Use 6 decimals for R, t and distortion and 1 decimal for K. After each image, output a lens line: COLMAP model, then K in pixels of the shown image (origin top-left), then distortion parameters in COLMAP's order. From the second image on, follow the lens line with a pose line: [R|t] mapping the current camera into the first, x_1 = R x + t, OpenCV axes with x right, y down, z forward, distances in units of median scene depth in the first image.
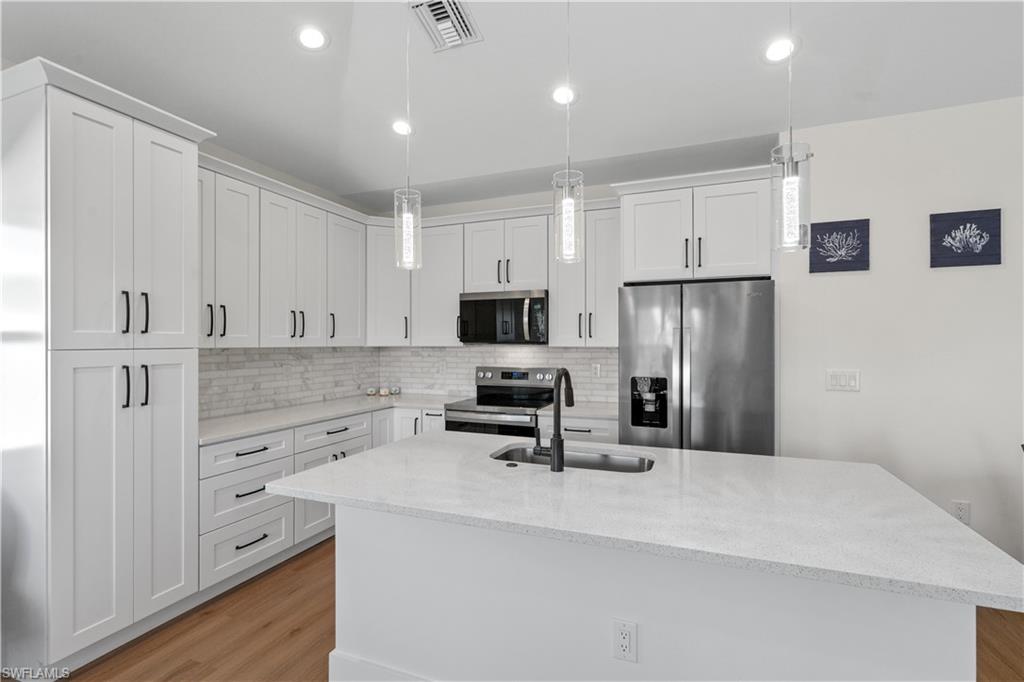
lens RADIAL K [[470.3, 0, 515.2], [0, 470.3, 343.3], [0, 0, 1]] dist [-0.001431, 0.000365]
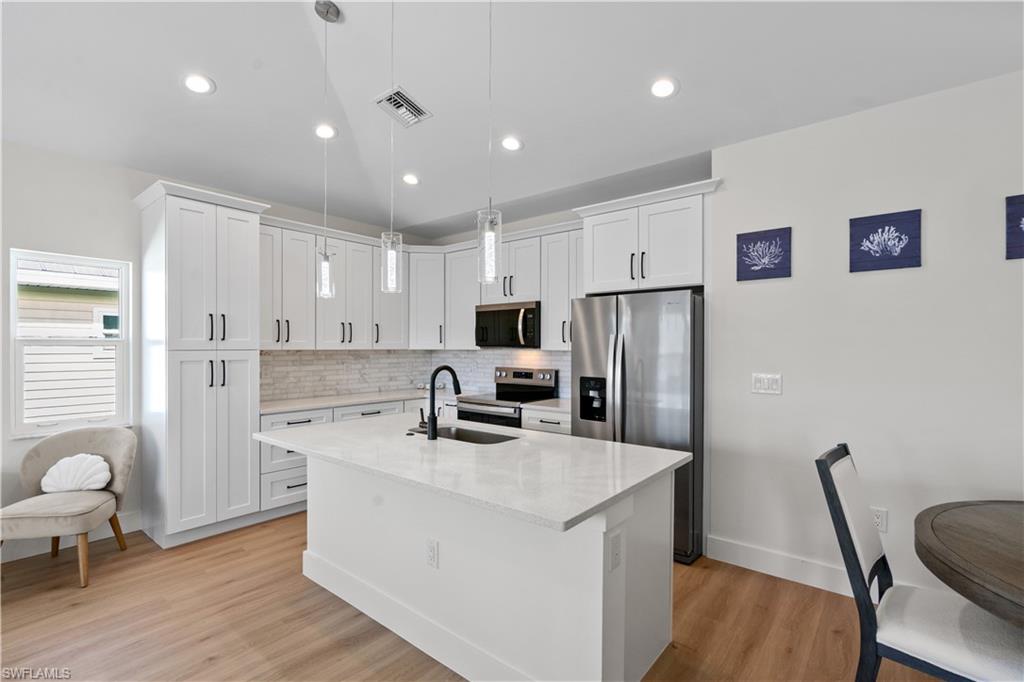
lens RADIAL K [[468.8, 0, 512.6], [0, 468.8, 349.8], [0, 0, 1]] dist [0.000244, 0.000053]
pose [[0.952353, 0.004372, -0.304966, 0.396437], [-0.002520, 0.999976, 0.006466, -0.001143], [0.304987, -0.005389, 0.952341, -0.130676]]
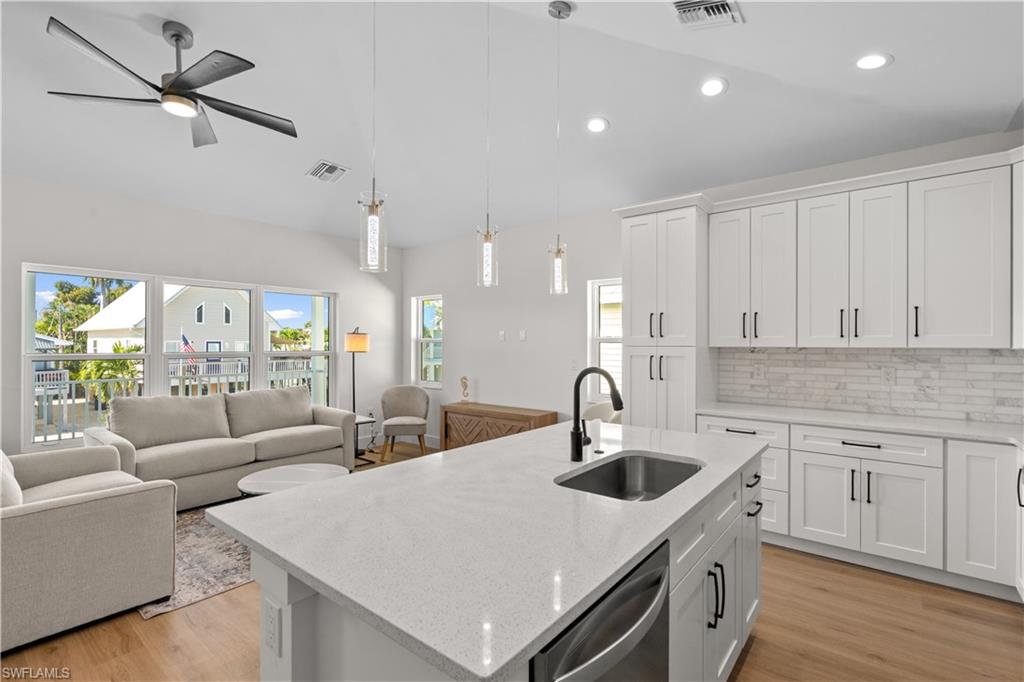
lens RADIAL K [[470.3, 0, 515.2], [0, 470.3, 343.3], [0, 0, 1]] dist [-0.001431, 0.000365]
pose [[-0.293969, -0.000314, -0.955815, 0.625865], [-0.001995, 0.999998, 0.000285, 0.000771], [0.955813, 0.001990, -0.293969, 0.637223]]
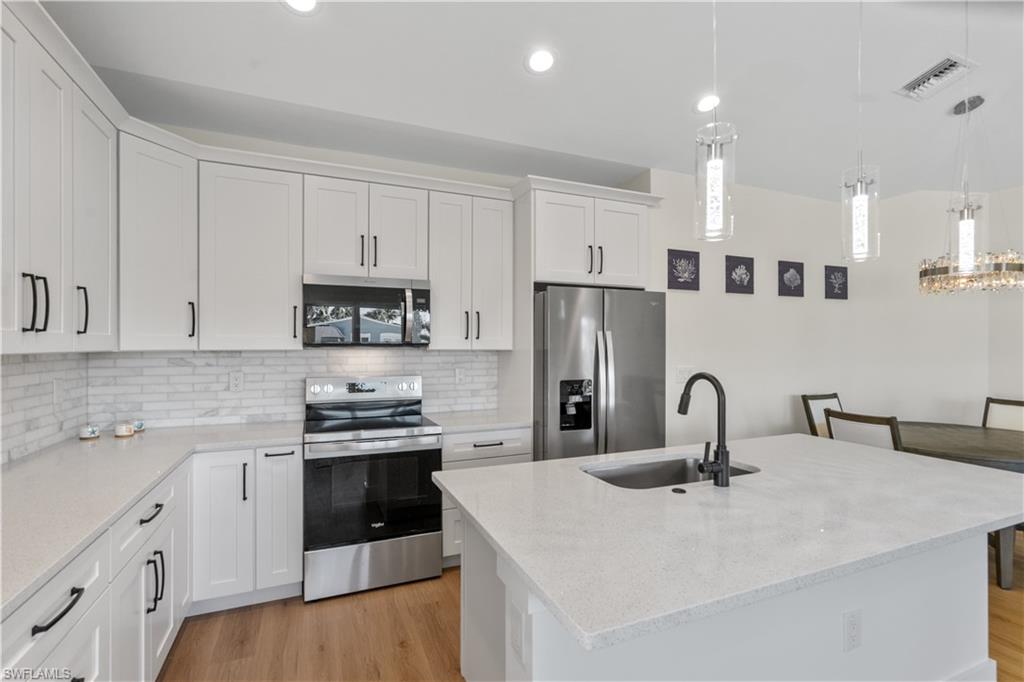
lens RADIAL K [[470.6, 0, 510.9], [0, 470.6, 345.3], [0, 0, 1]] dist [-0.001197, 0.001100]
pose [[0.713992, 0.001144, 0.700153, -0.452733], [-0.001008, 0.999999, -0.000606, 0.000157], [-0.700153, -0.000273, 0.713993, 0.343279]]
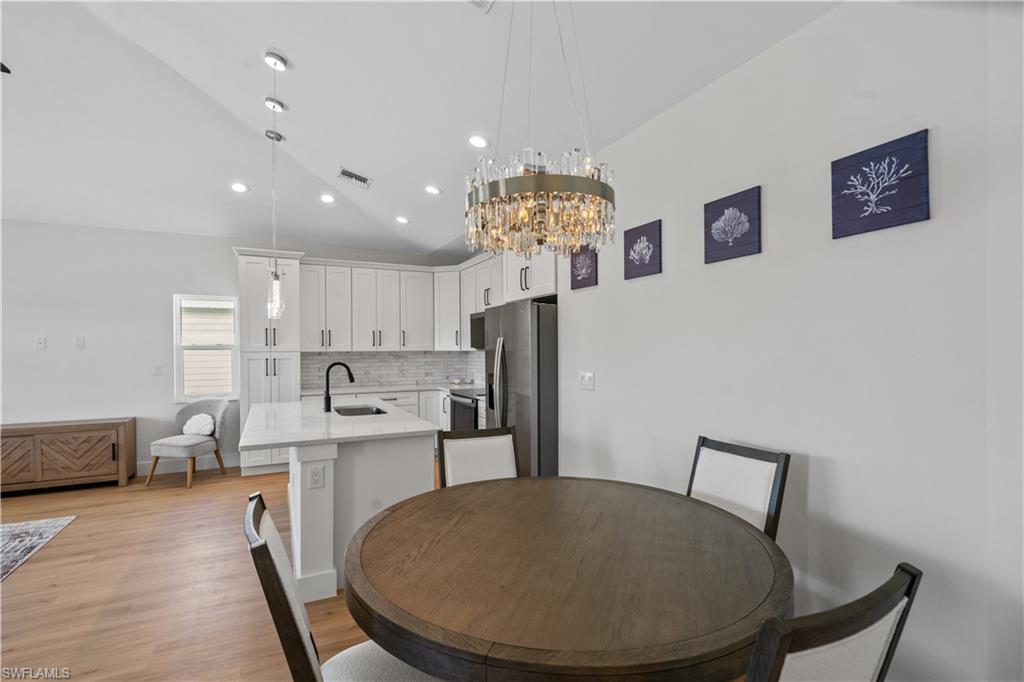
lens RADIAL K [[477.0, 0, 509.3], [0, 477.0, 349.9], [0, 0, 1]] dist [-0.001007, 0.000186]
pose [[0.741944, -0.000089, -0.670462, 1.117139], [0.004478, 0.999978, 0.004823, -0.003435], [0.670447, -0.006581, 0.741929, -0.004828]]
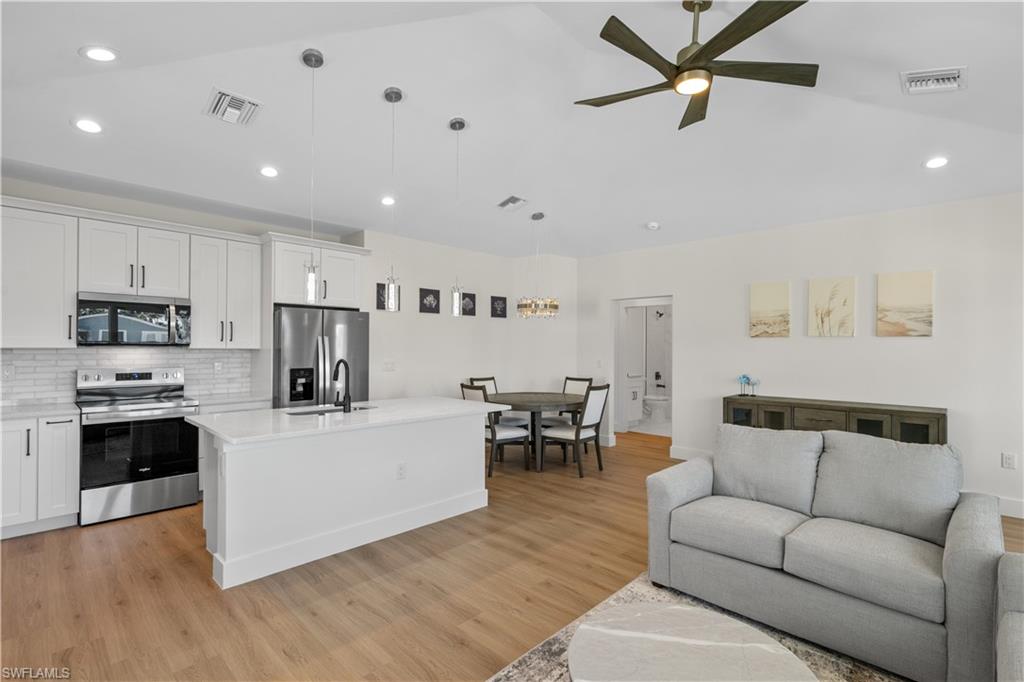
lens RADIAL K [[470.6, 0, 510.9], [0, 470.6, 345.3], [0, 0, 1]] dist [-0.001197, 0.001100]
pose [[0.386325, 0.006270, 0.922341, -0.767529], [-0.005631, 0.999974, -0.004439, 0.000859], [-0.922345, -0.003479, 0.386351, -0.191395]]
